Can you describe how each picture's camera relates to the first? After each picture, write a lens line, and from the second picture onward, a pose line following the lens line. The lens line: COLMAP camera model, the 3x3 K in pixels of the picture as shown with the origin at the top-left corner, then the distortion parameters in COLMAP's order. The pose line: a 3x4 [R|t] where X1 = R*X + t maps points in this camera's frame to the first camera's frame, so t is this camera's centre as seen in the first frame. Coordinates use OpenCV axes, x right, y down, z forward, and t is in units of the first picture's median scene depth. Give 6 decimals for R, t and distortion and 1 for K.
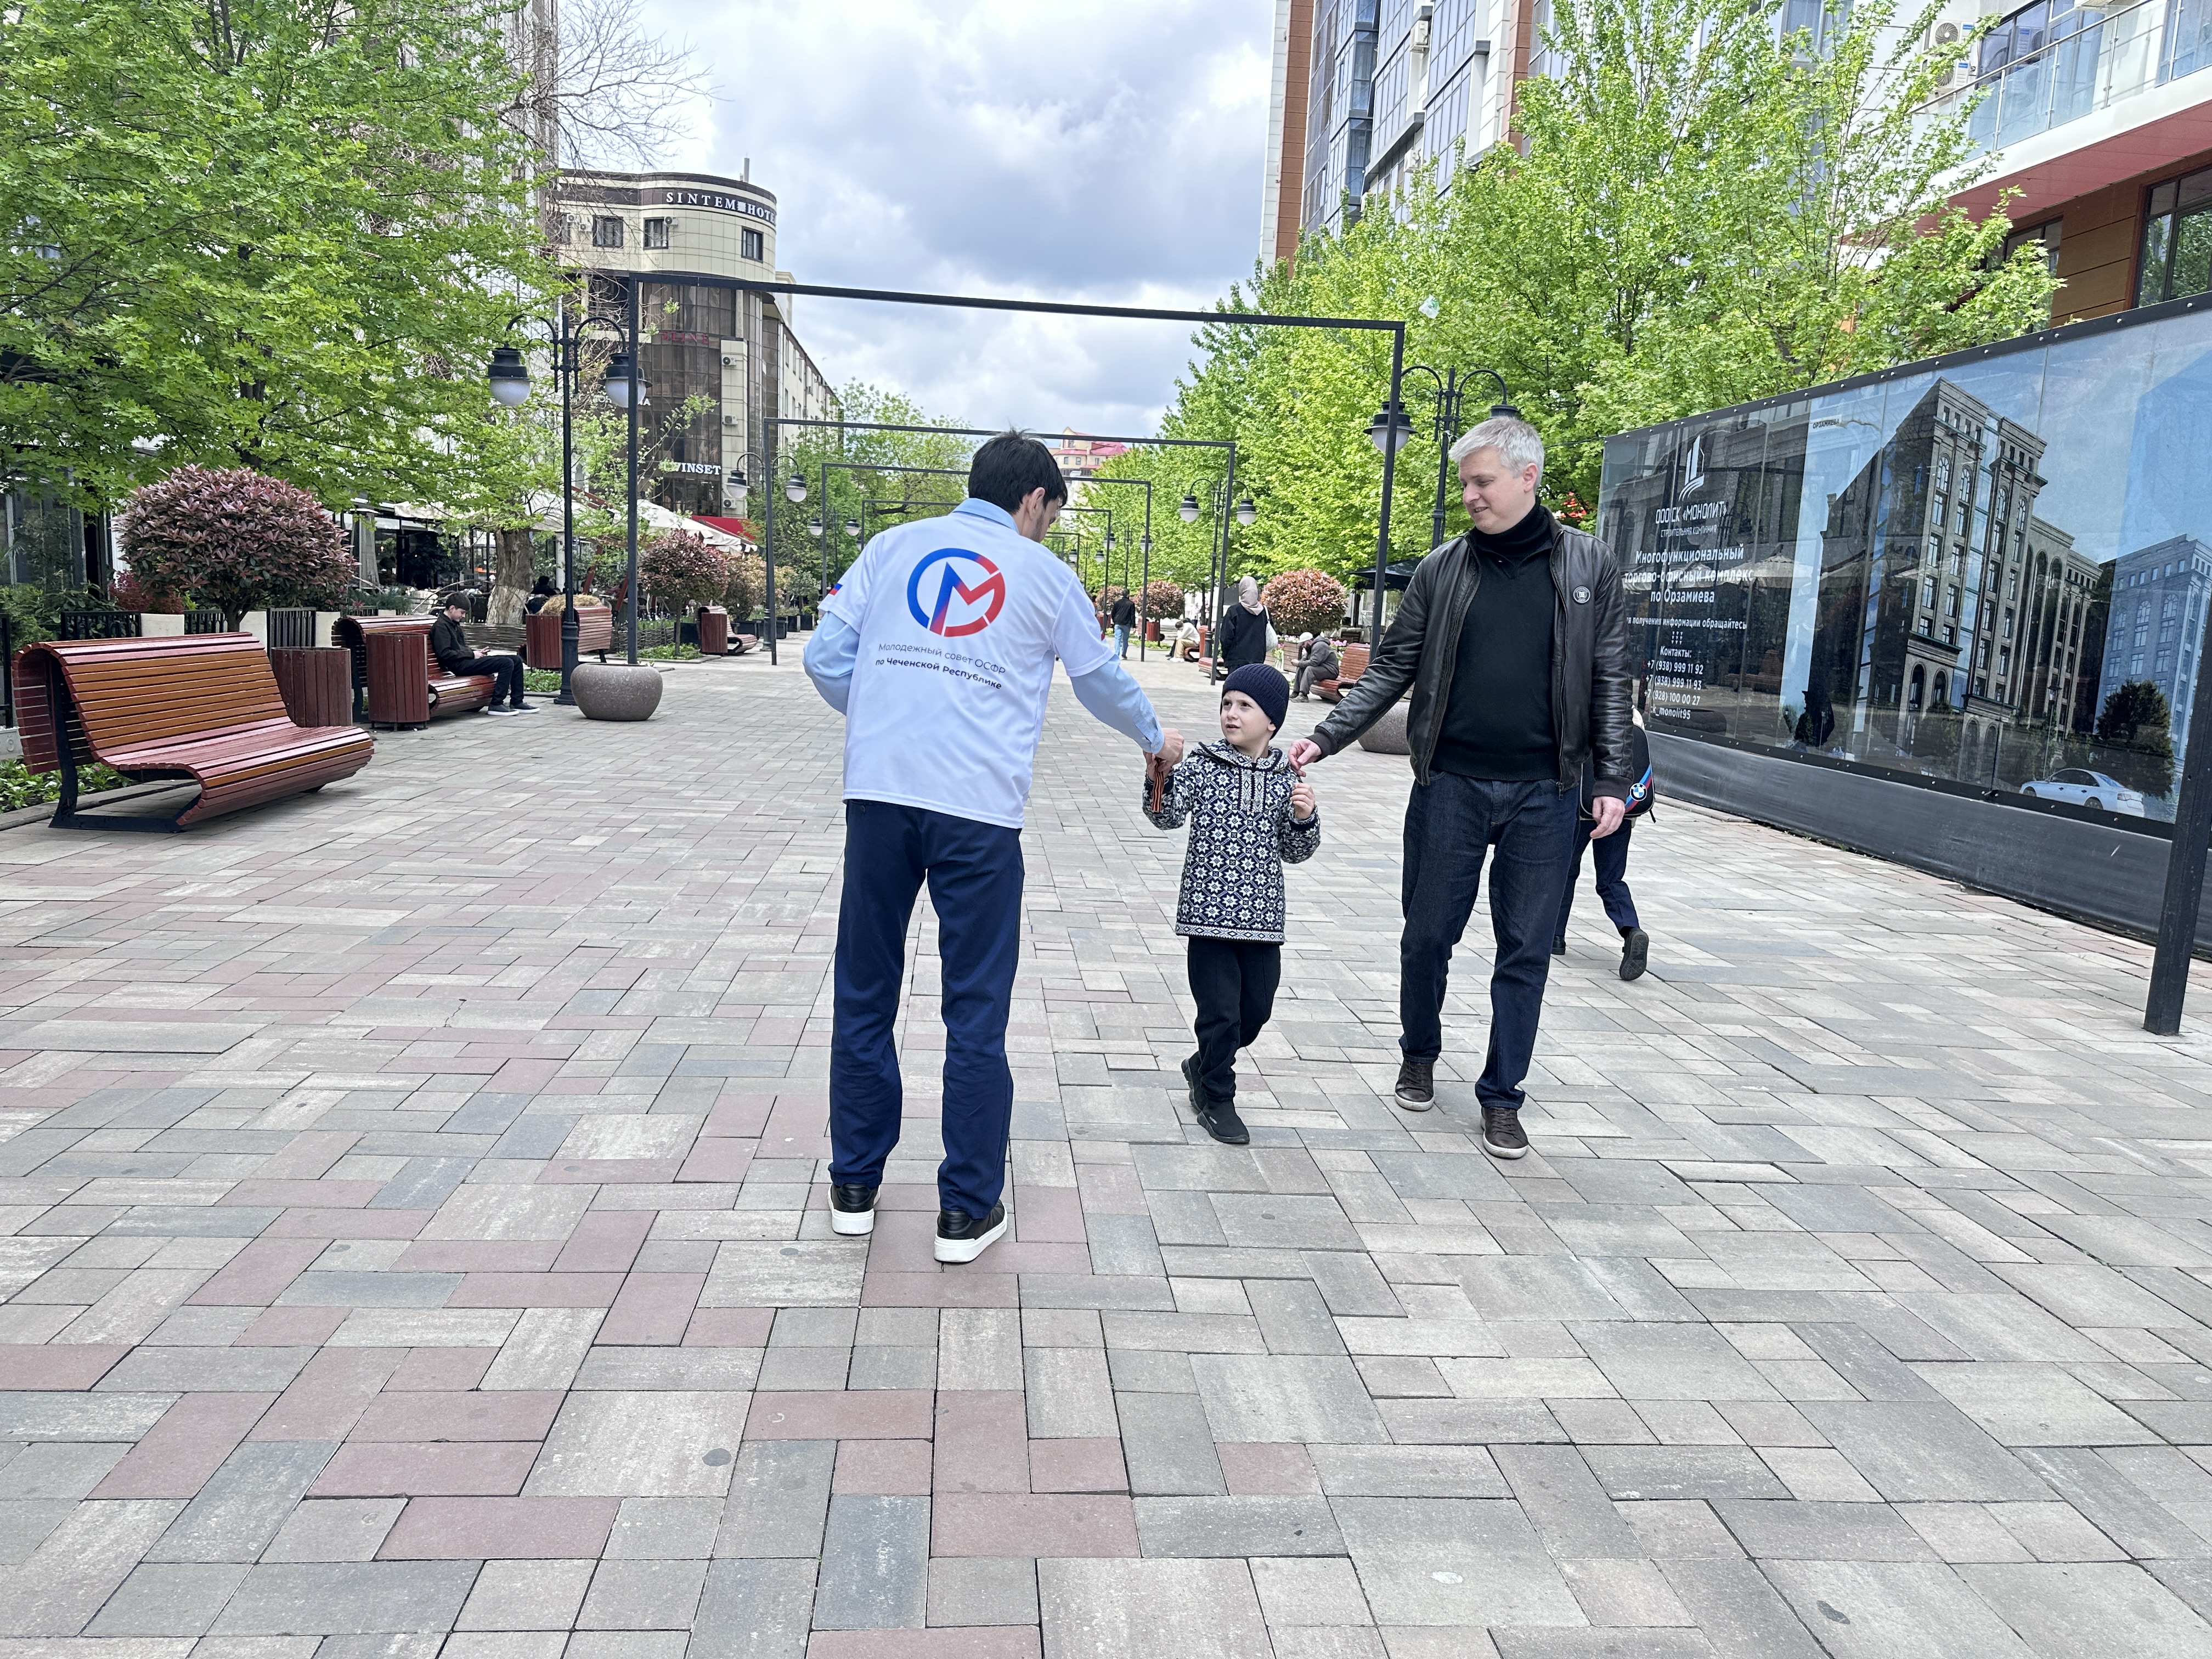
lens RADIAL K [[1562.3, 0, 1106.0], [0, 1562.3, 829.5], [0, 0, 1]] dist [-0.003141, -0.003141]
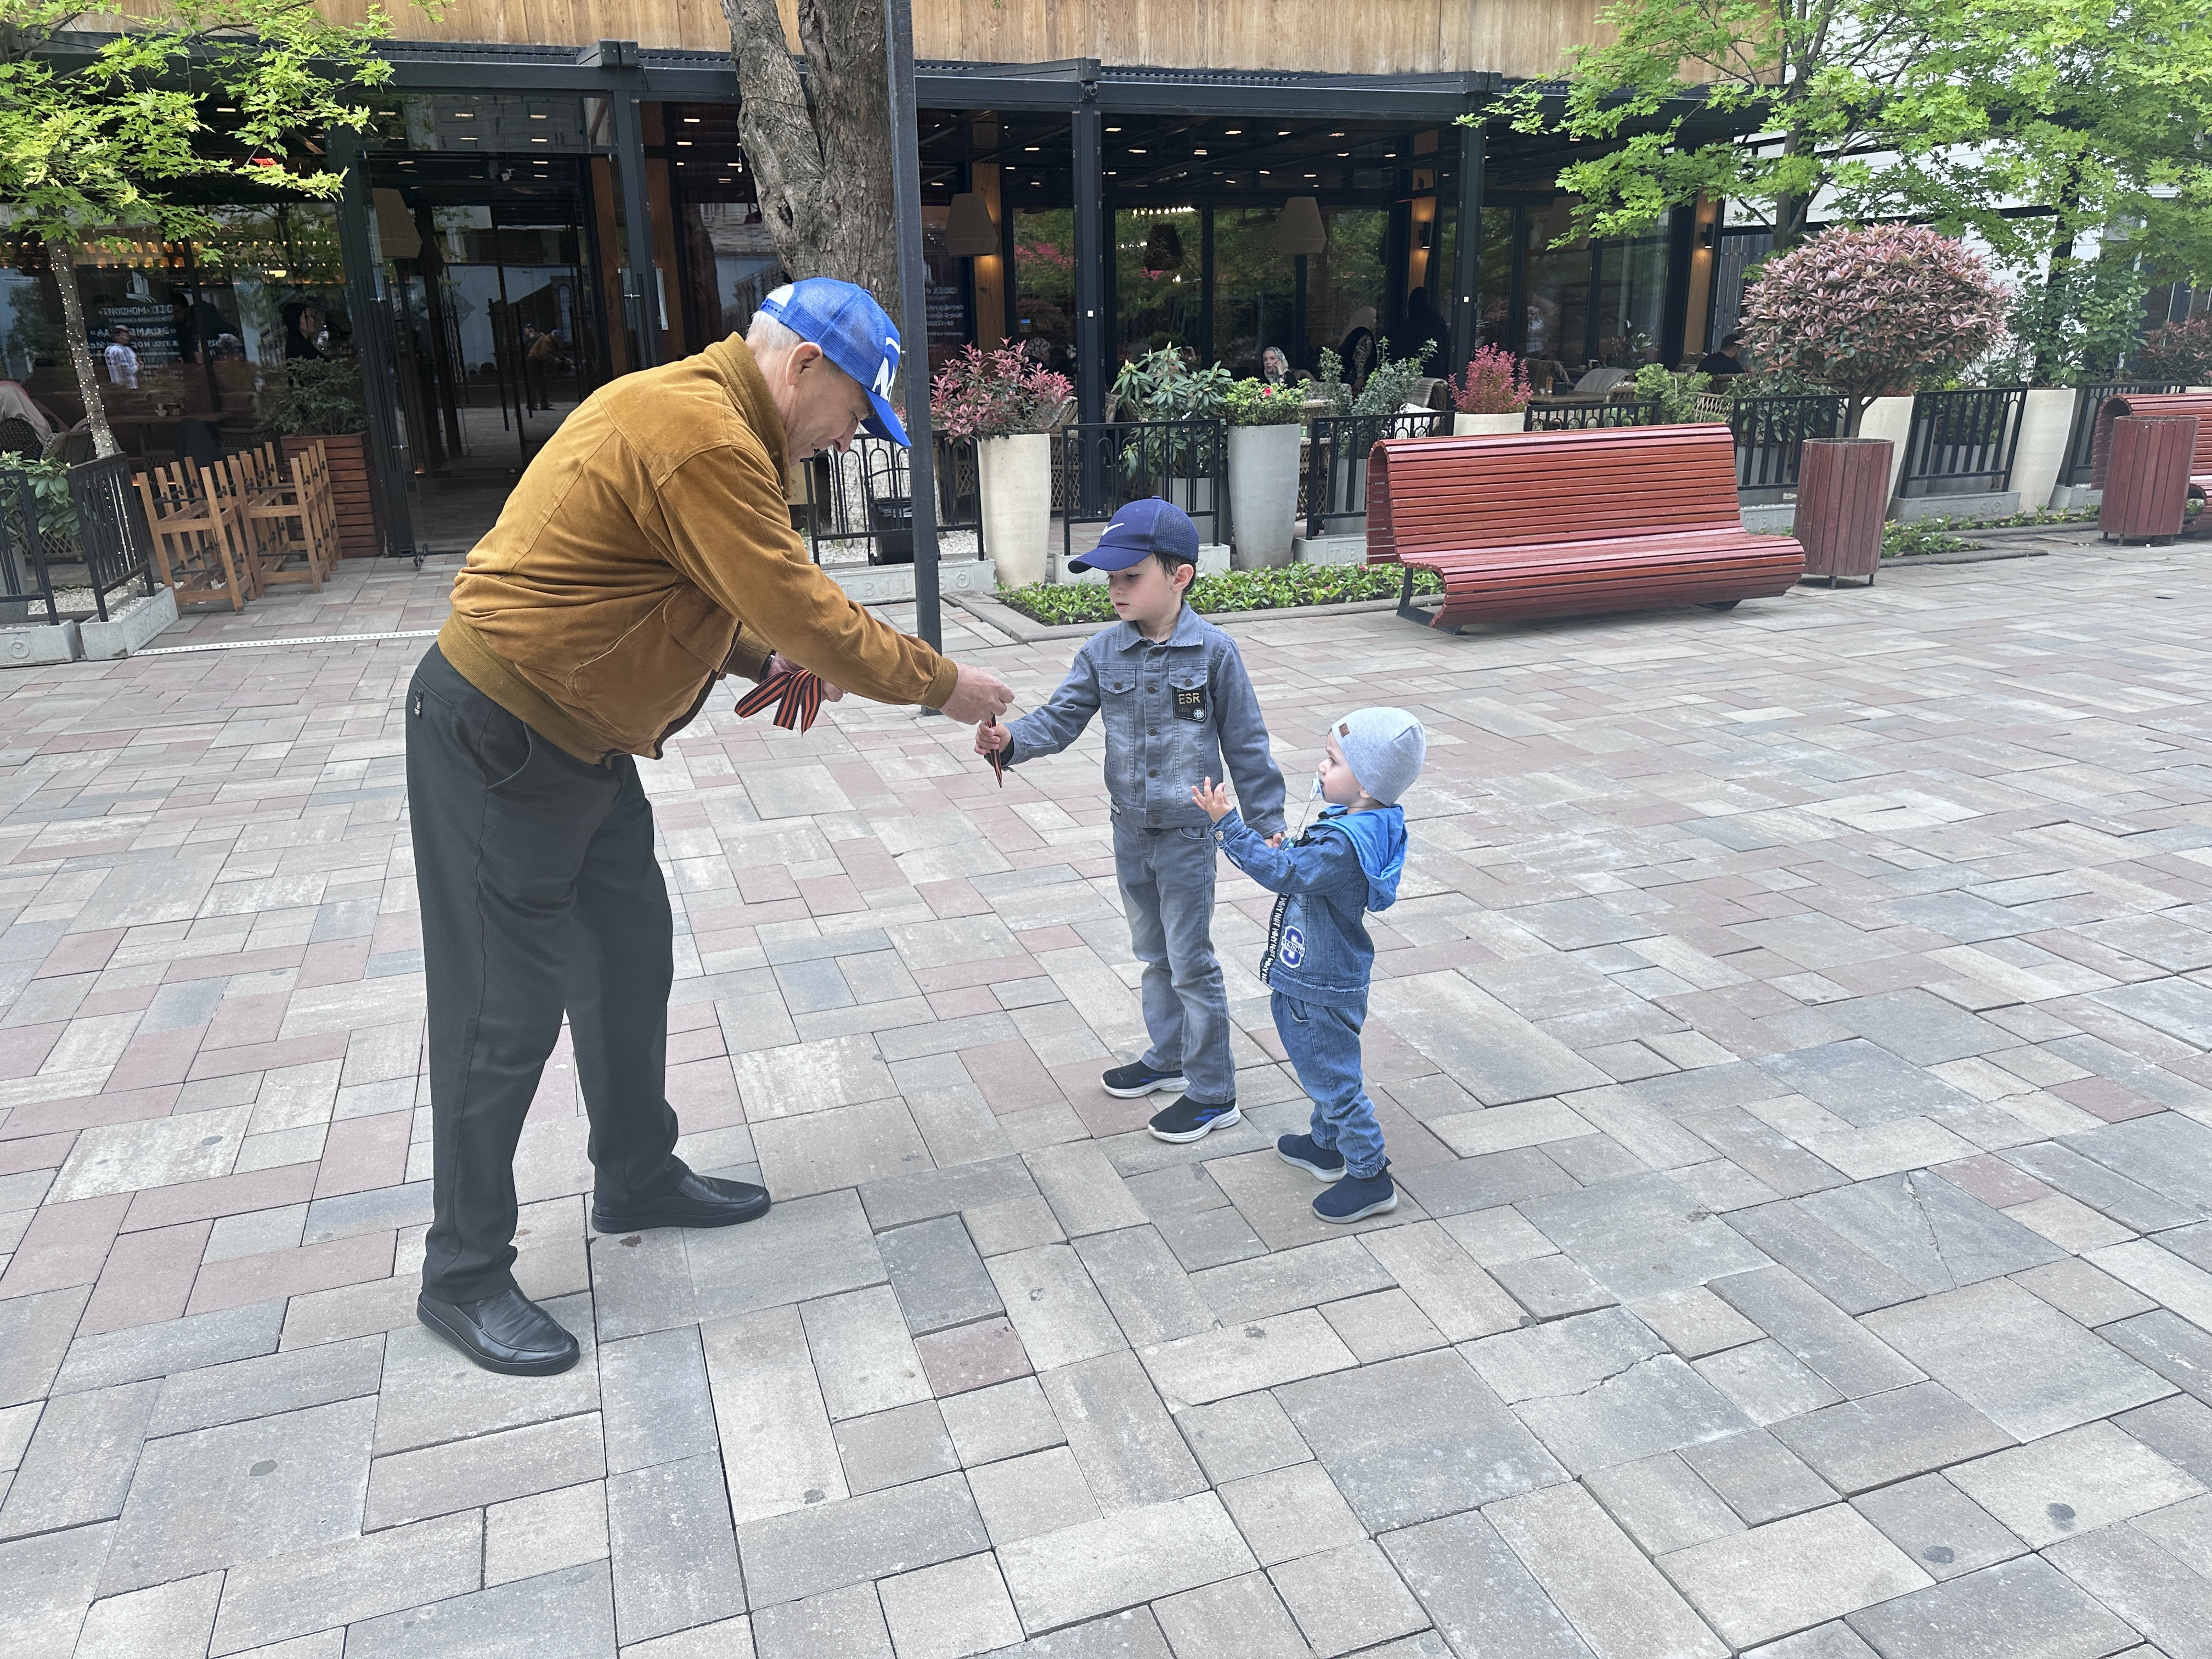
lens RADIAL K [[1535.6, 0, 1106.0], [0, 1535.6, 829.5], [0, 0, 1]] dist [0.044864, -0.000543]
pose [[0.257394, 0.254497, -0.932191, 0.288421], [-0.115962, 0.965858, 0.231670, -0.073366], [0.959323, 0.048468, 0.278118, 0.460898]]
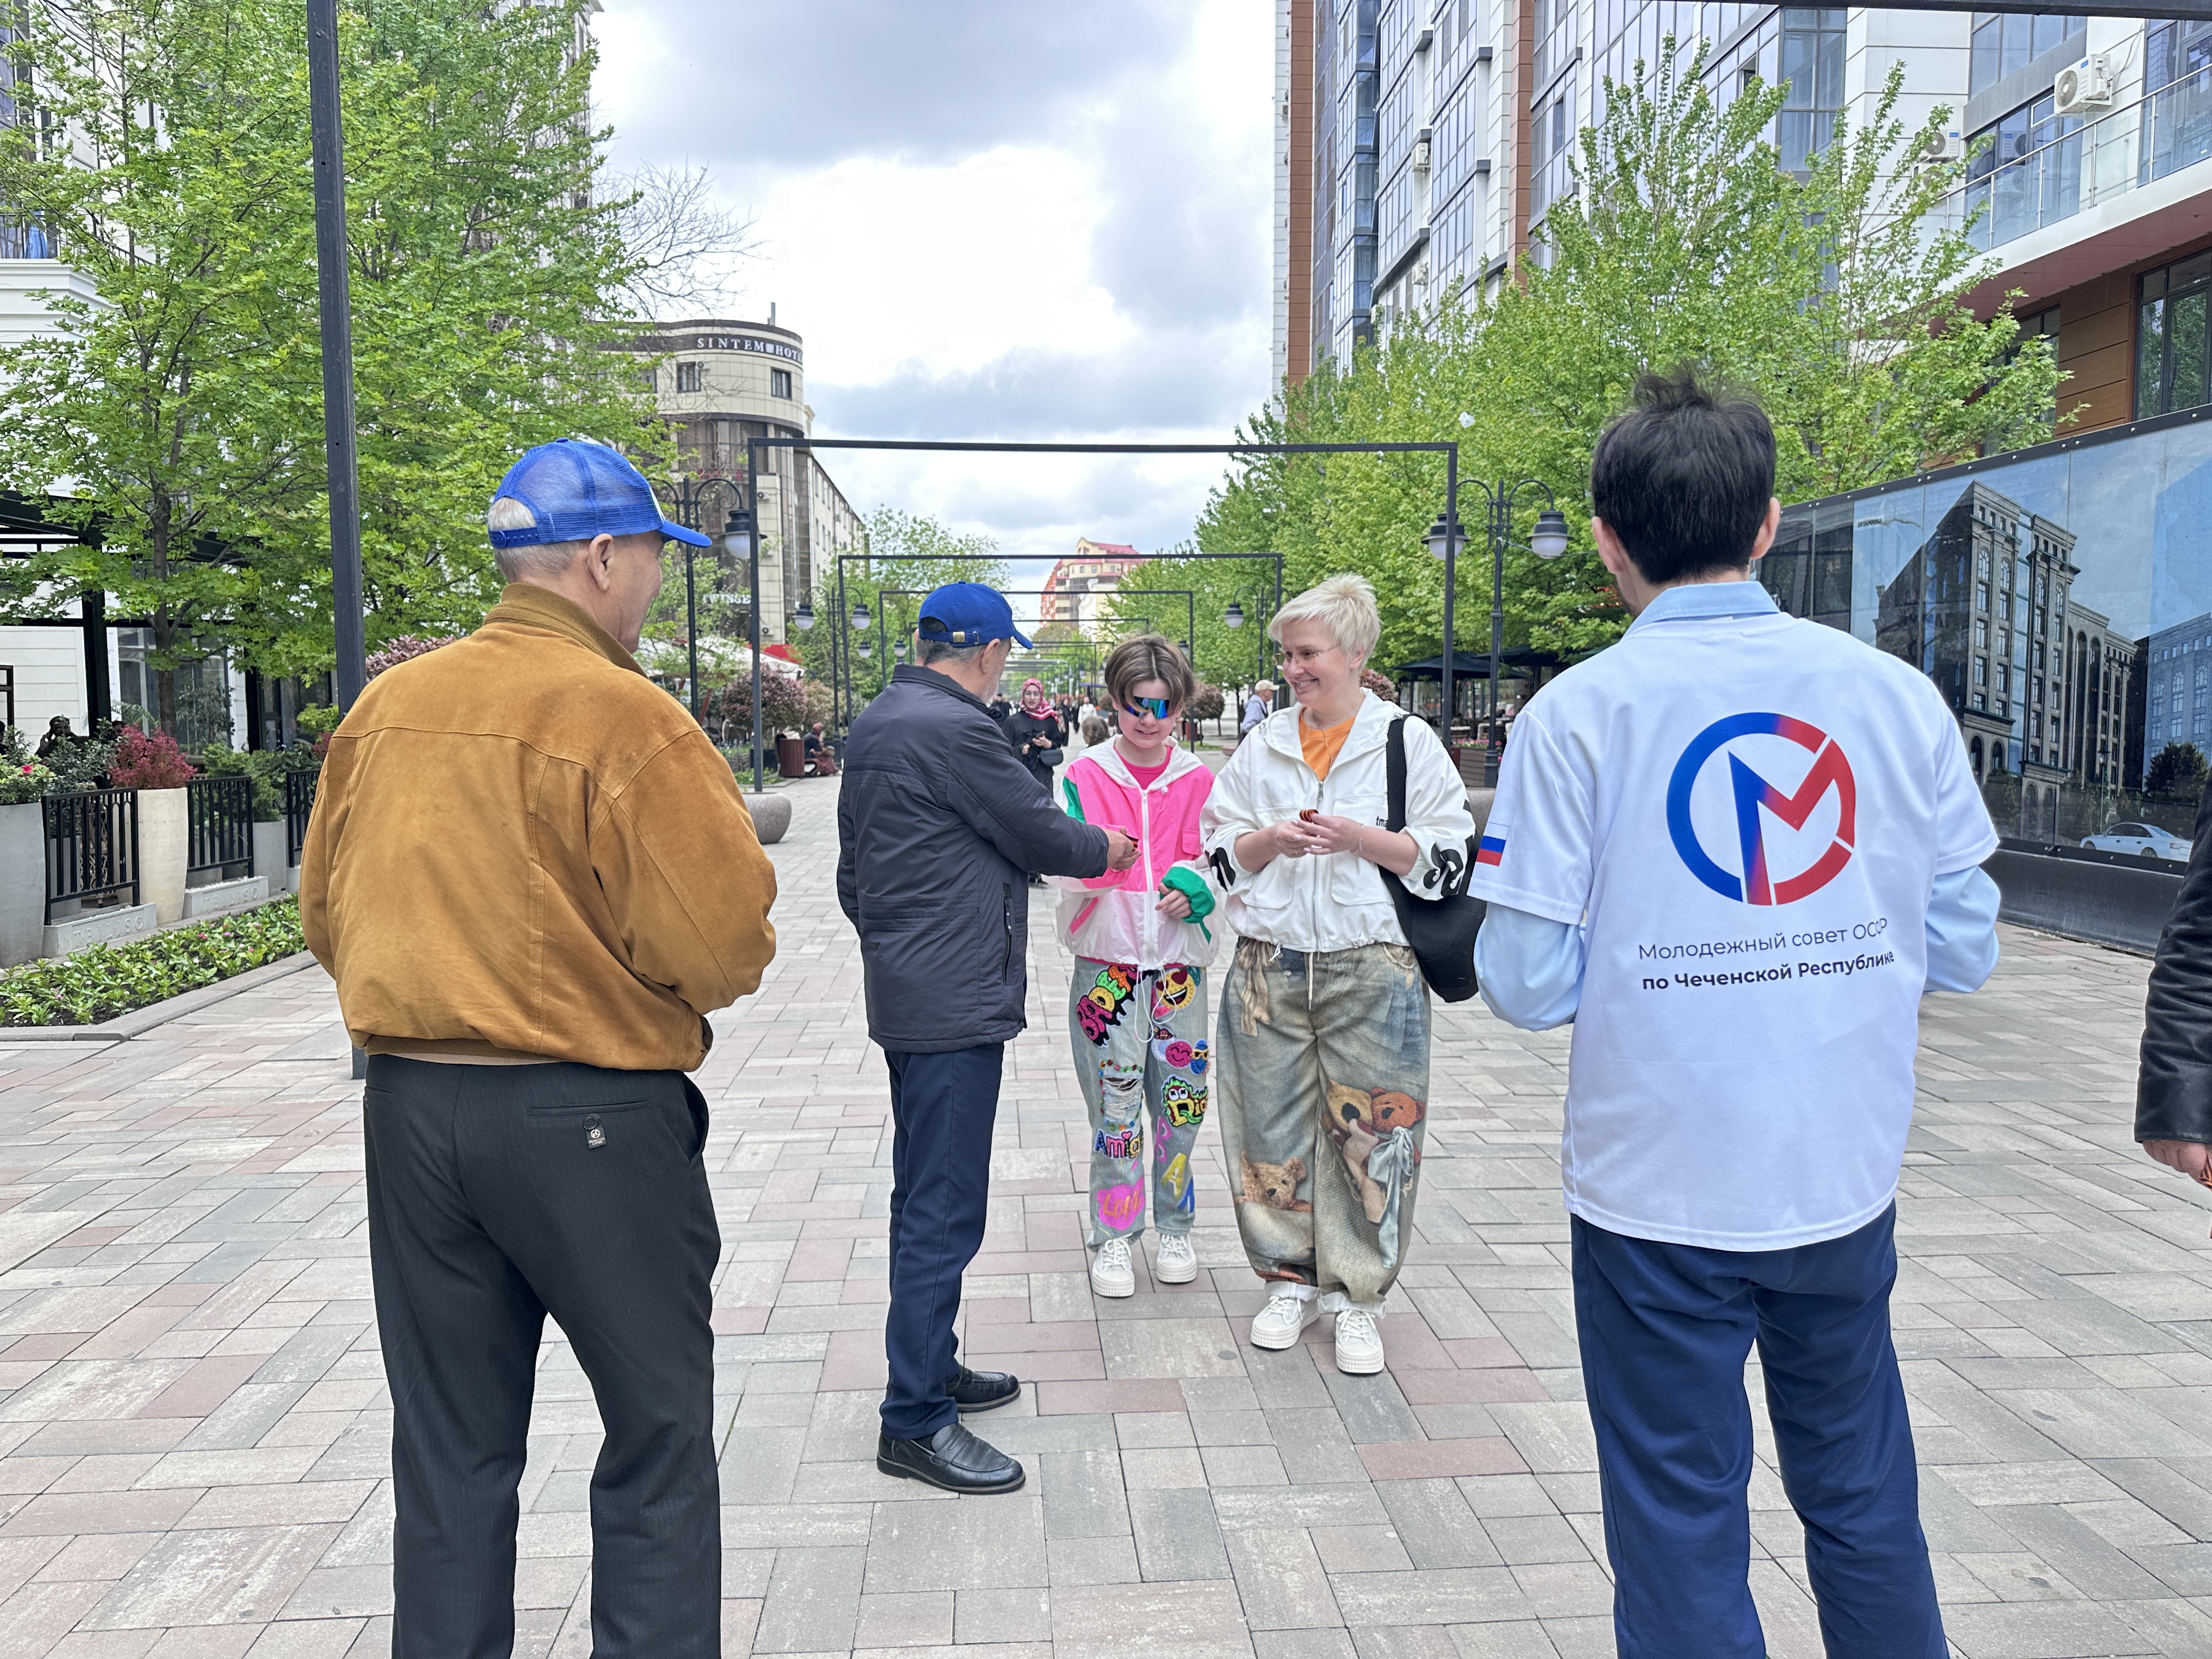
lens RADIAL K [[1562.3, 0, 1106.0], [0, 1562.3, 829.5], [0, 0, 1]] dist [-0.003141, -0.003141]
pose [[0.998613, -0.049772, -0.017164, -0.082308], [0.048527, 0.996598, -0.066608, 0.004175], [0.020420, 0.065683, 0.997632, -0.115837]]
